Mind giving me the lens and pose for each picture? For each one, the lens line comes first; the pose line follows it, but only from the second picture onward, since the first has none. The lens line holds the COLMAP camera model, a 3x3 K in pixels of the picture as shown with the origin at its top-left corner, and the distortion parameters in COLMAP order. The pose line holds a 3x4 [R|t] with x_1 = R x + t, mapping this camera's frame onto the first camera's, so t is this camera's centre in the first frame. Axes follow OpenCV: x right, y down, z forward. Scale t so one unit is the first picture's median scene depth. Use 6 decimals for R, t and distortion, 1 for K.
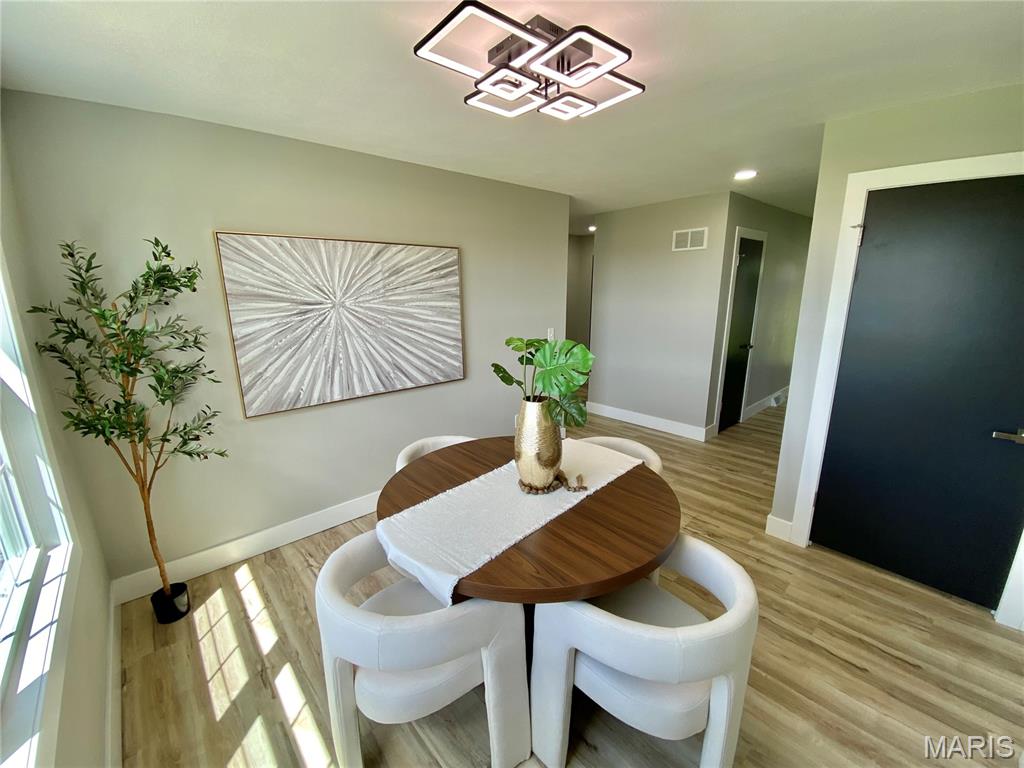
lens RADIAL K [[417.5, 0, 508.5], [0, 417.5, 382.5], [0, 0, 1]] dist [0.028171, -0.023603]
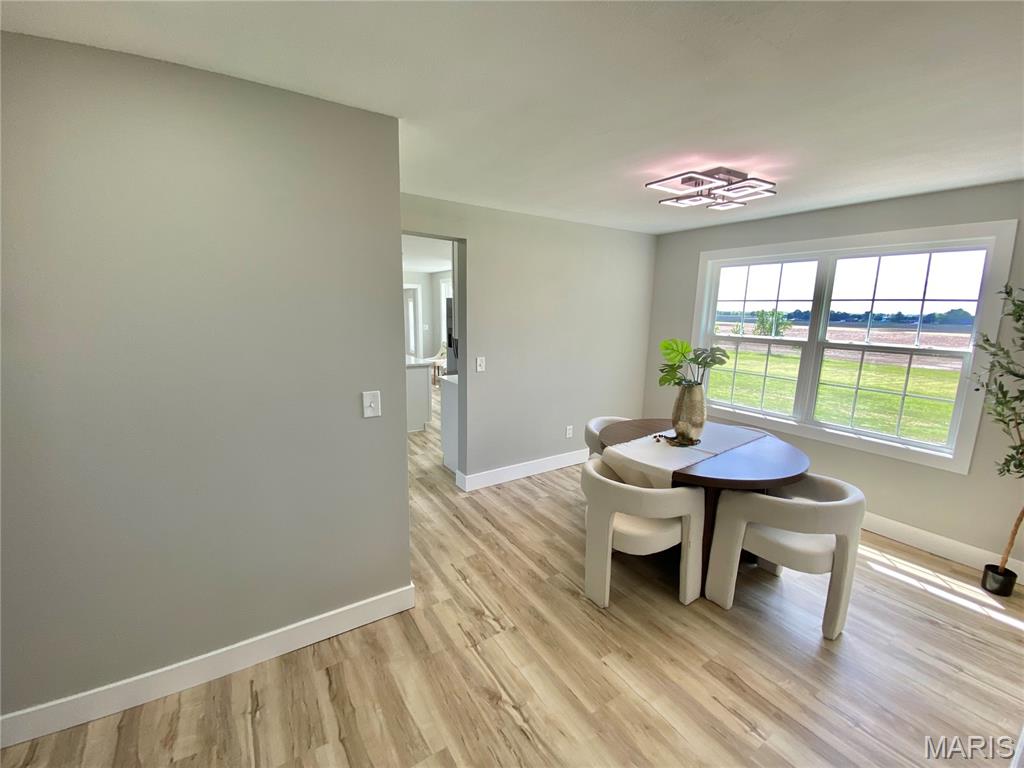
lens RADIAL K [[417.5, 0, 508.5], [0, 417.5, 382.5], [0, 0, 1]] dist [0.028171, -0.023603]
pose [[-0.988844, -0.032580, 0.145347, 0.432721], [0.026529, 0.921665, 0.387079, -0.491257], [-0.146572, 0.386617, -0.910519, 2.091820]]
